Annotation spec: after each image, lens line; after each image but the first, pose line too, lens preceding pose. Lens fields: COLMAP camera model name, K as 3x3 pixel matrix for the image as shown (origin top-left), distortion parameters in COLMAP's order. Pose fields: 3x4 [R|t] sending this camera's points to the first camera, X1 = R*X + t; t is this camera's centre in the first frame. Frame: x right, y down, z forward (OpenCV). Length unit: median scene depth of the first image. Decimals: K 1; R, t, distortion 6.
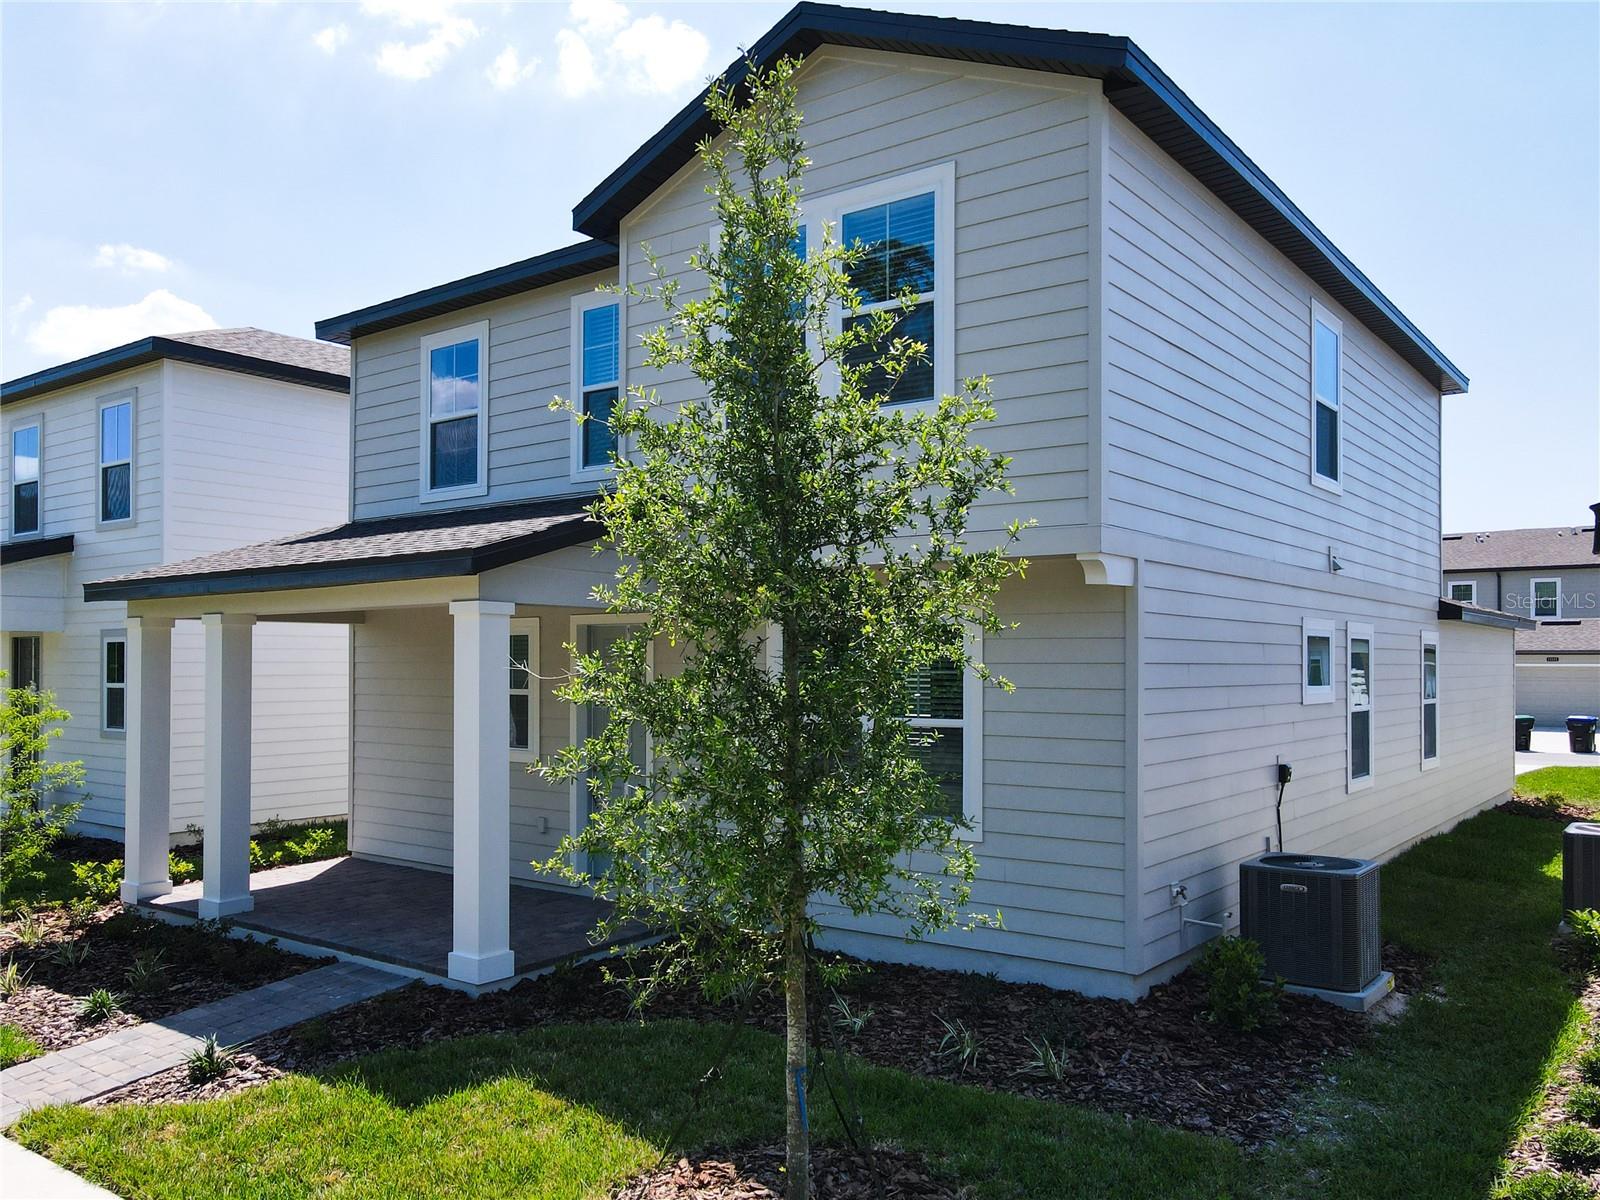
lens RADIAL K [[1253.2, 0, 757.8], [0, 1253.2, 649.3], [0, 0, 1]] dist [0.010327, 0.005713]
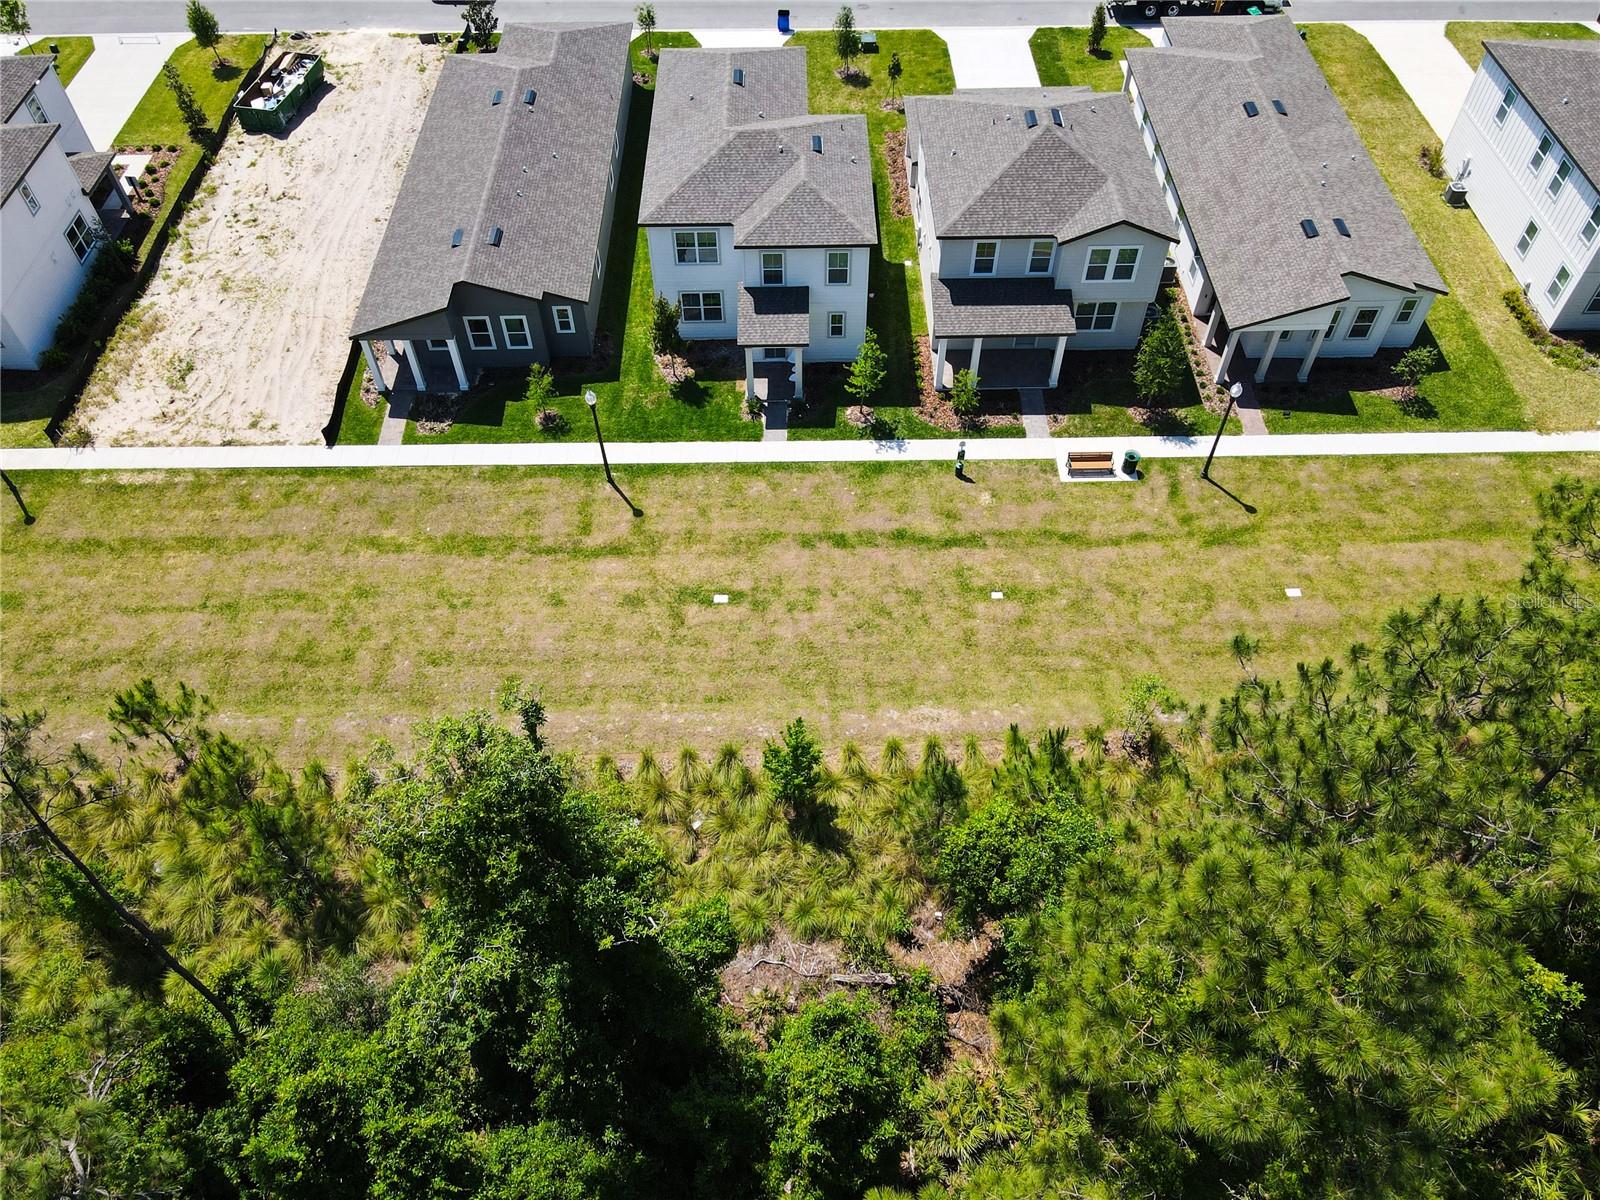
lens RADIAL K [[1182.2, 0, 789.5], [0, 1182.2, 608.7], [0, 0, 1]] dist [0.005660, 0.008180]
pose [[0.782342, -0.494522, 0.378666, -3.768899], [0.008001, 0.615888, 0.787793, -3.437880], [-0.622798, -0.613294, 0.485792, -1.562769]]
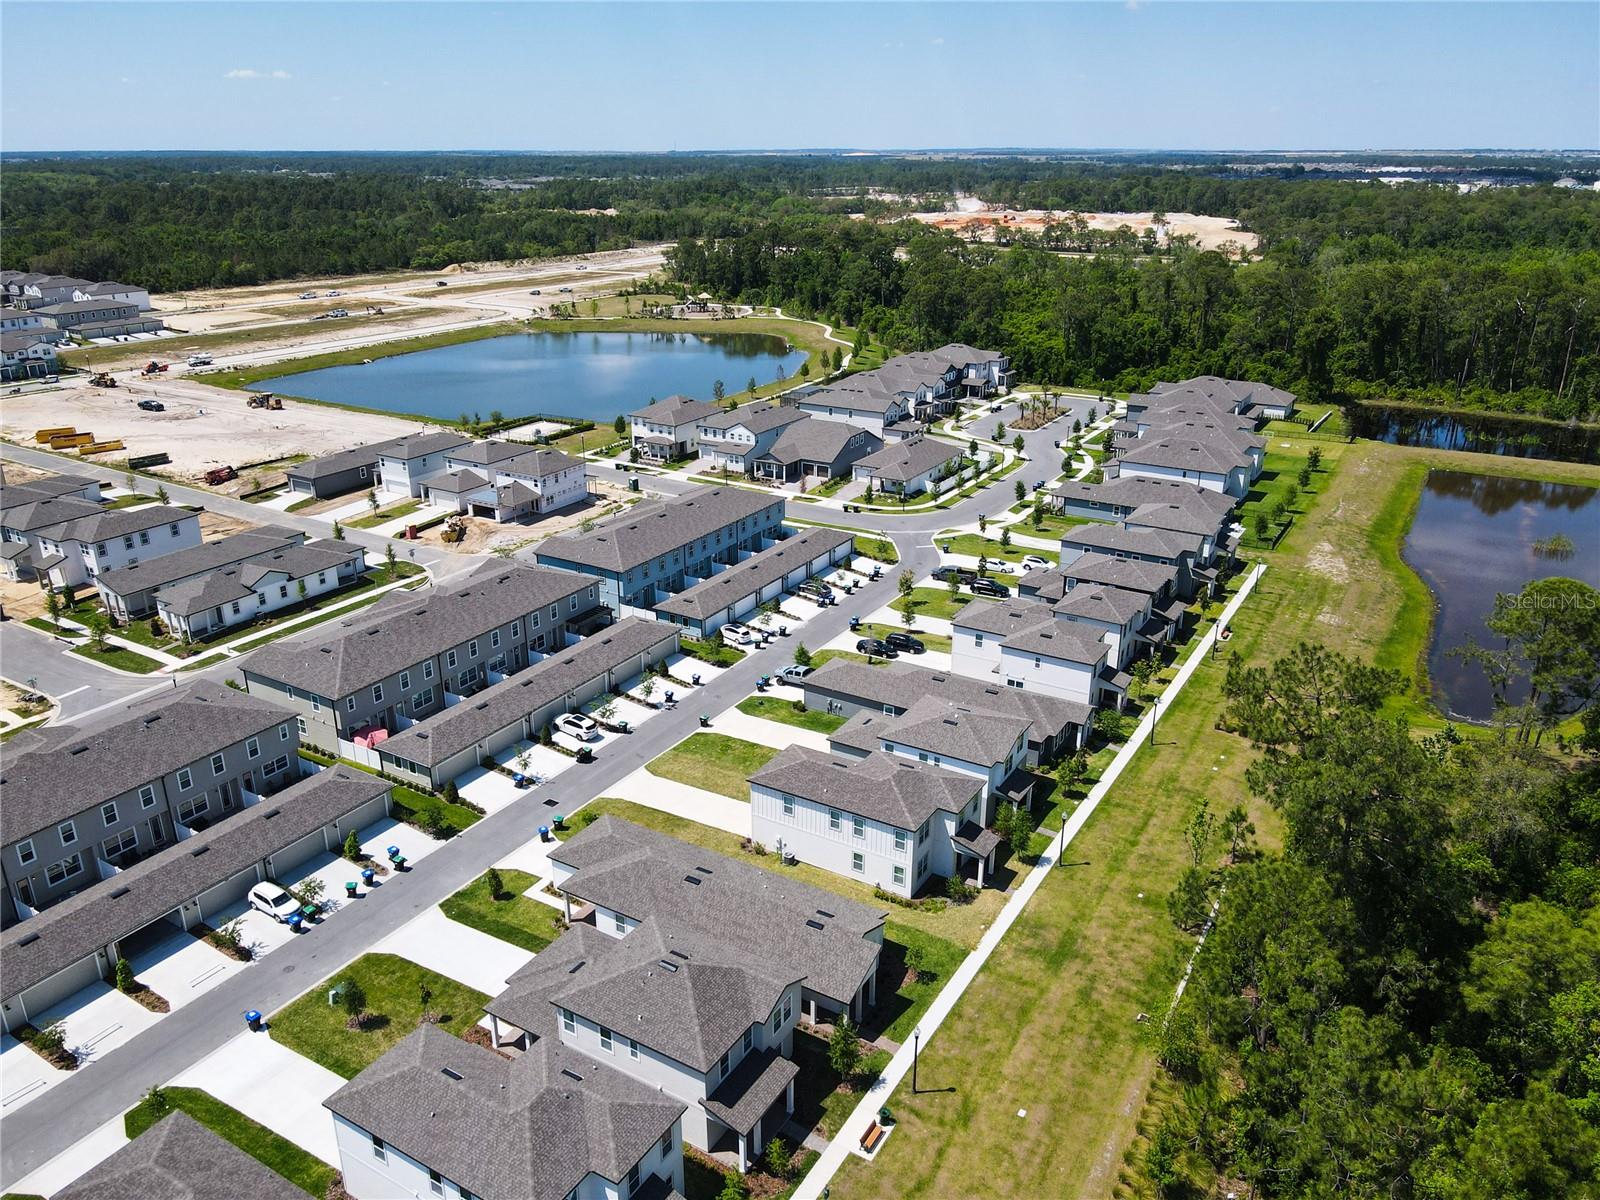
lens RADIAL K [[1187.6, 0, 791.1], [0, 1187.6, 599.6], [0, 0, 1]] dist [-0.006171, 0.032106]
pose [[-0.117228, -0.358049, 0.926315, -5.943103], [-0.012758, 0.933212, 0.359100, -5.389460], [-0.993023, 0.030279, -0.113966, 1.729079]]
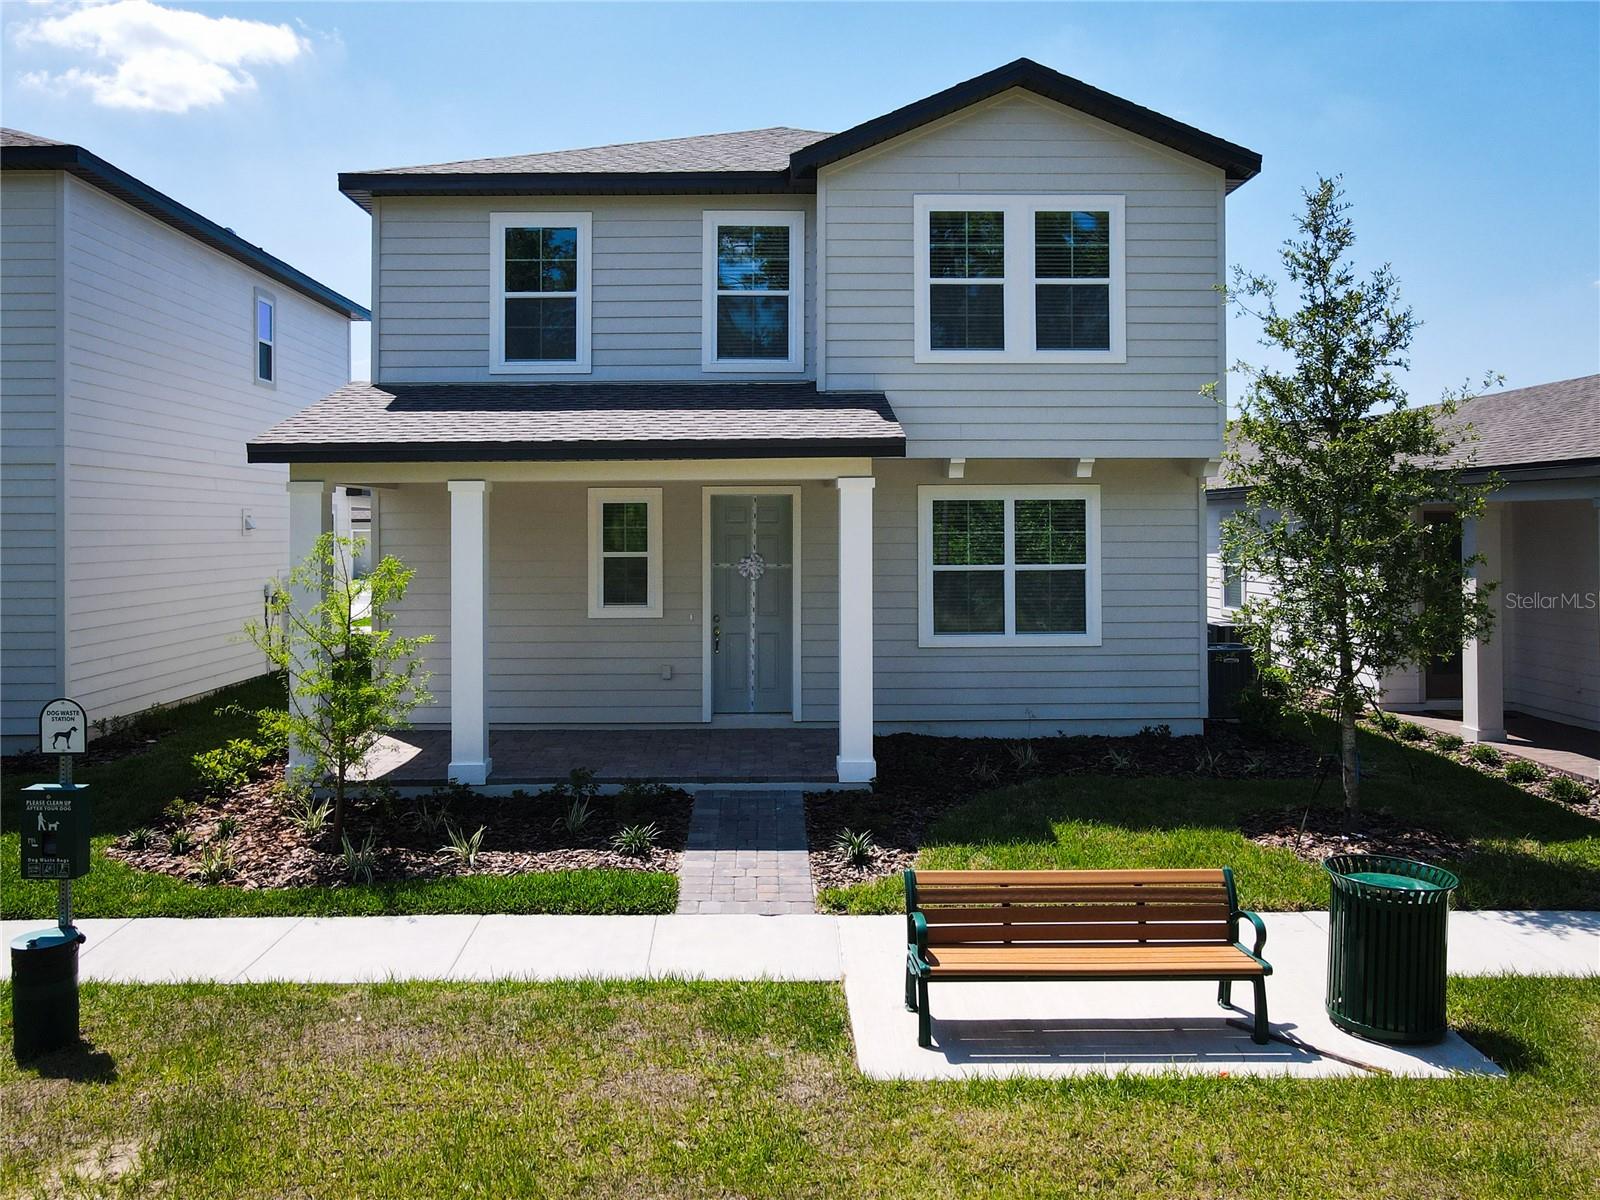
lens RADIAL K [[1283.3, 0, 771.8], [0, 1283.3, 510.0], [0, 0, 1]] dist [0.001457, 0.003843]
pose [[0.778312, 0.004986, 0.627858, -1.071412], [-0.000645, 0.999974, -0.007141, 0.003539], [-0.627877, 0.005153, 0.778295, 0.057699]]
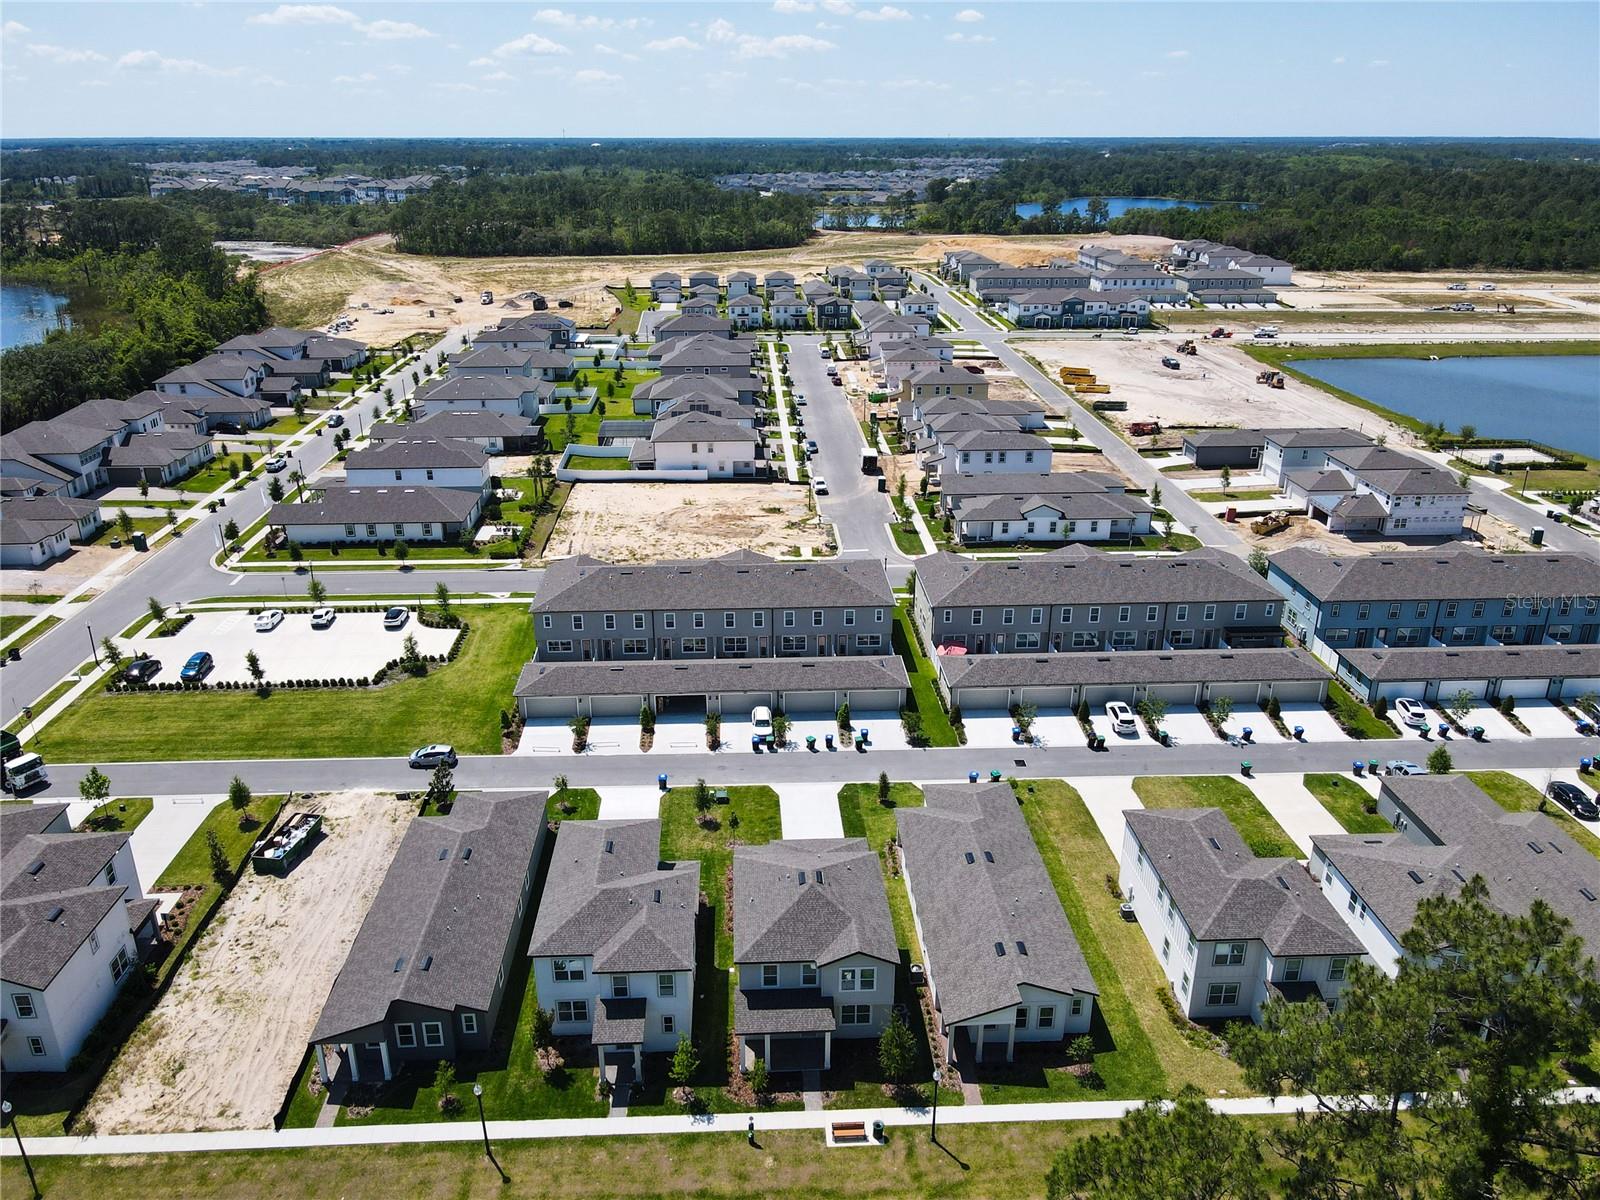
lens RADIAL K [[1187.6, 0, 791.1], [0, 1187.6, 599.6], [0, 0, 1]] dist [-0.006171, 0.032106]
pose [[0.758873, -0.243310, 0.604079, -4.198903], [-0.003077, 0.926235, 0.376933, -5.295262], [-0.651231, -0.287903, 0.702147, -3.278248]]
